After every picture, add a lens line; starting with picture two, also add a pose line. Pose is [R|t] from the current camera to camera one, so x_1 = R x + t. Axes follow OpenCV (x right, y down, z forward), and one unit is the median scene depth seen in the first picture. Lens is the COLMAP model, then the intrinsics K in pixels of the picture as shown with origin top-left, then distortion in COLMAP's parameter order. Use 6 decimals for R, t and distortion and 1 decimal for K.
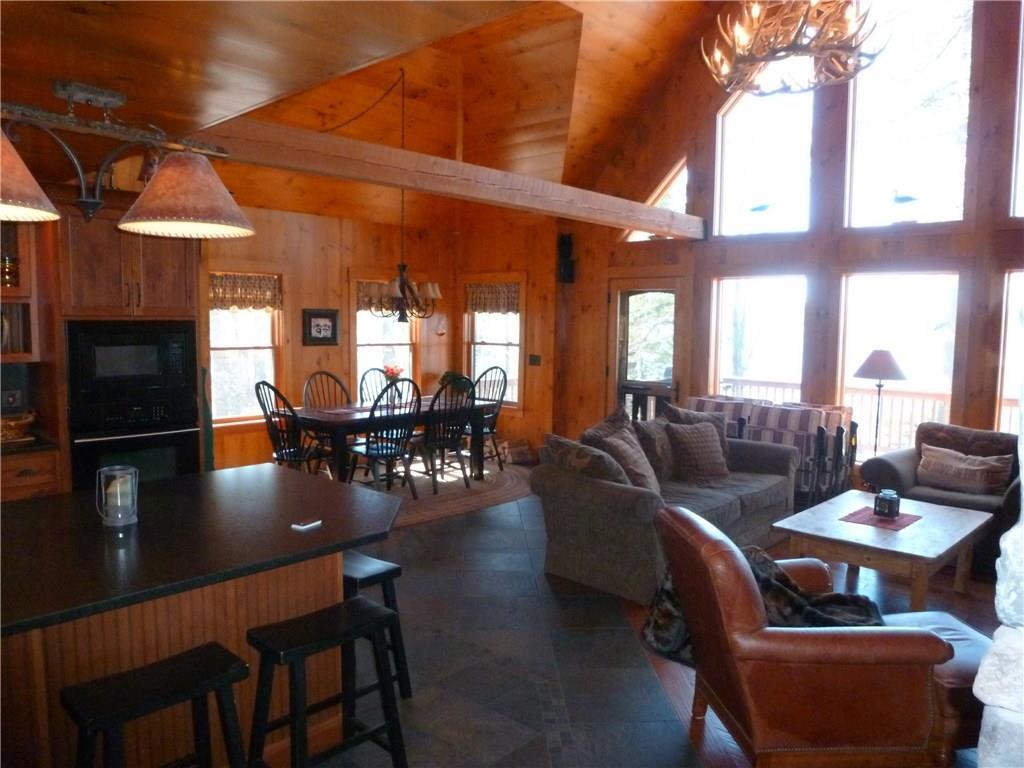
lens RADIAL K [[741.9, 0, 512.0], [0, 741.9, 384.0], [0, 0, 1]] dist [-0.048579, 0.007037]
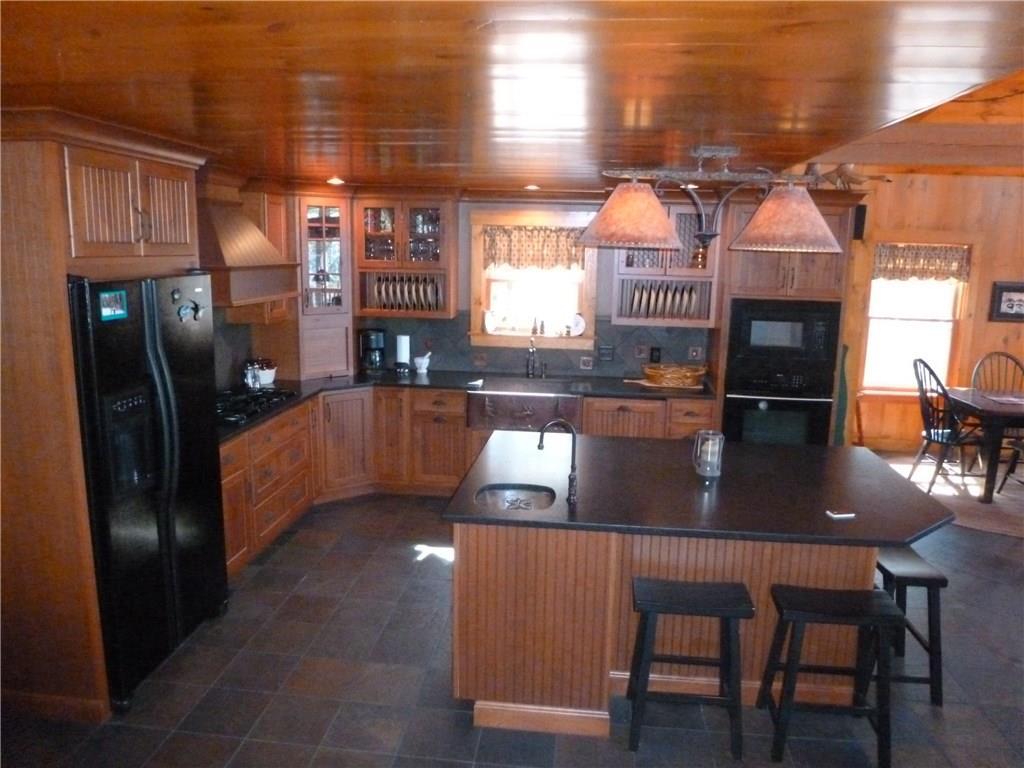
lens RADIAL K [[741.9, 0, 512.0], [0, 741.9, 384.0], [0, 0, 1]] dist [-0.048579, 0.007037]
pose [[0.595168, 0.149026, -0.789663, 0.095576], [-0.085369, 0.988819, 0.122268, -0.034720], [0.799054, -0.005358, 0.601235, -0.028993]]
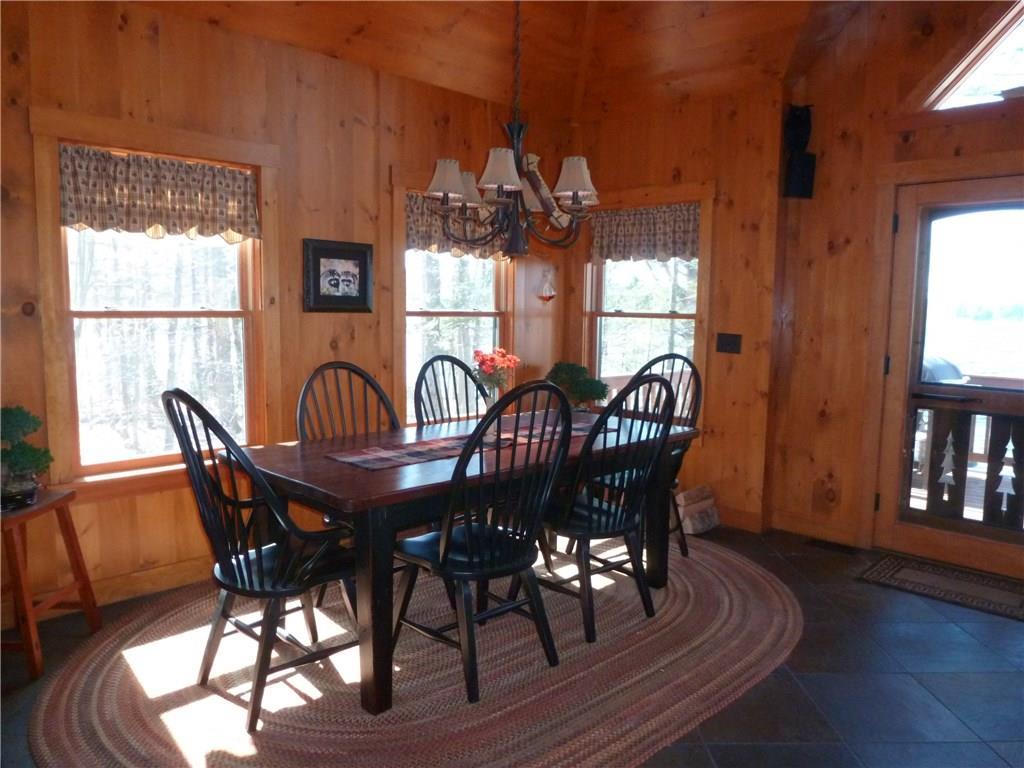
lens RADIAL K [[741.9, 0, 512.0], [0, 741.9, 384.0], [0, 0, 1]] dist [-0.048579, 0.007037]
pose [[0.999073, 0.007190, -0.042440, -0.117057], [-0.006415, 0.999811, 0.018362, -0.011948], [0.042564, -0.018073, 0.998930, 0.497787]]
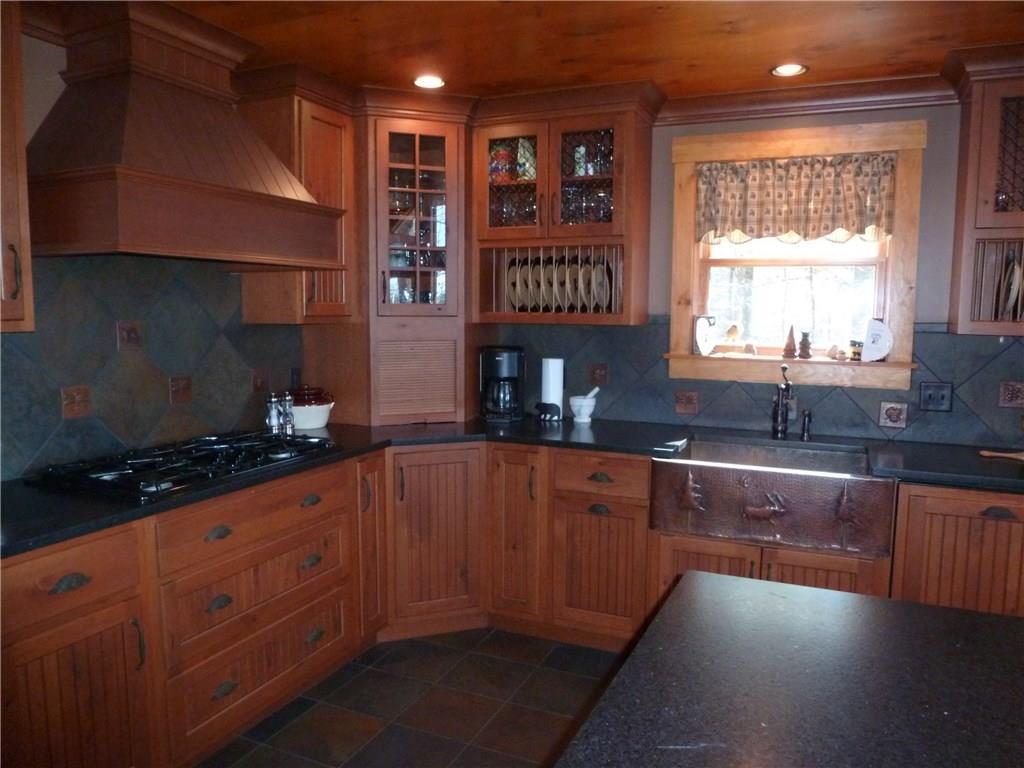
lens RADIAL K [[741.9, 0, 512.0], [0, 741.9, 384.0], [0, 0, 1]] dist [-0.048579, 0.007037]
pose [[0.315266, 0.088488, -0.944869, -0.169044], [-0.088690, 0.994033, 0.063500, 0.009019], [0.944850, 0.063781, 0.321233, 0.178621]]
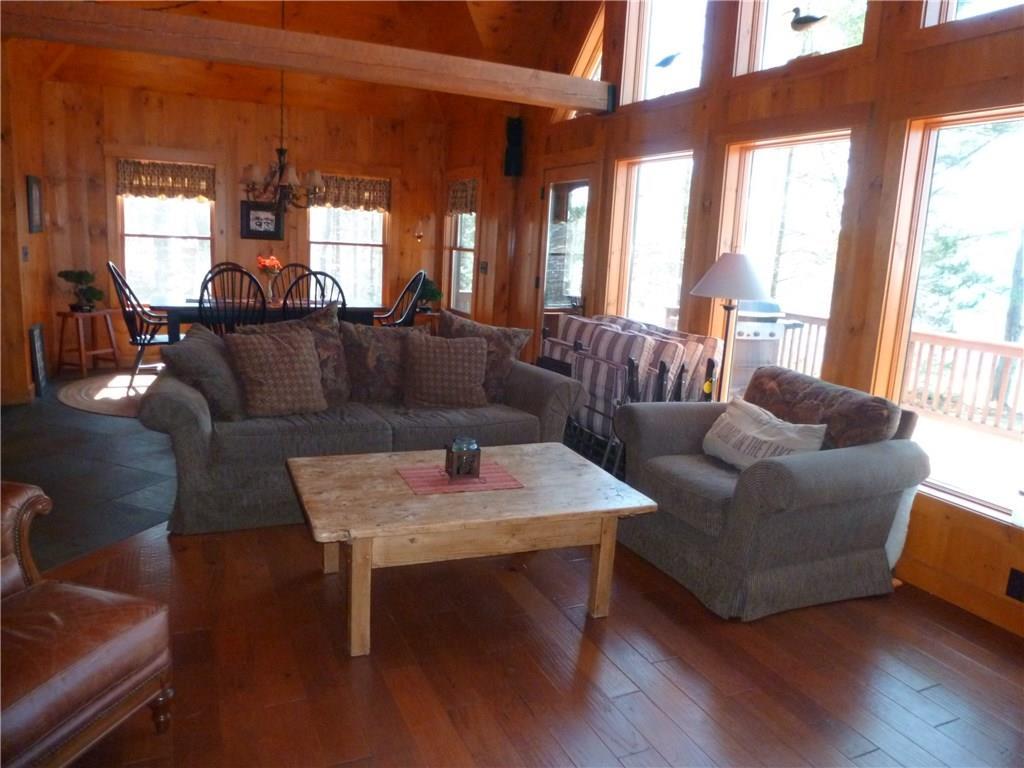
lens RADIAL K [[741.9, 0, 512.0], [0, 741.9, 384.0], [0, 0, 1]] dist [-0.048579, 0.007037]
pose [[0.911706, 0.112443, -0.395157, 0.467939], [-0.078279, 0.991741, 0.101599, 0.013711], [0.403318, -0.061696, 0.912978, 0.232390]]
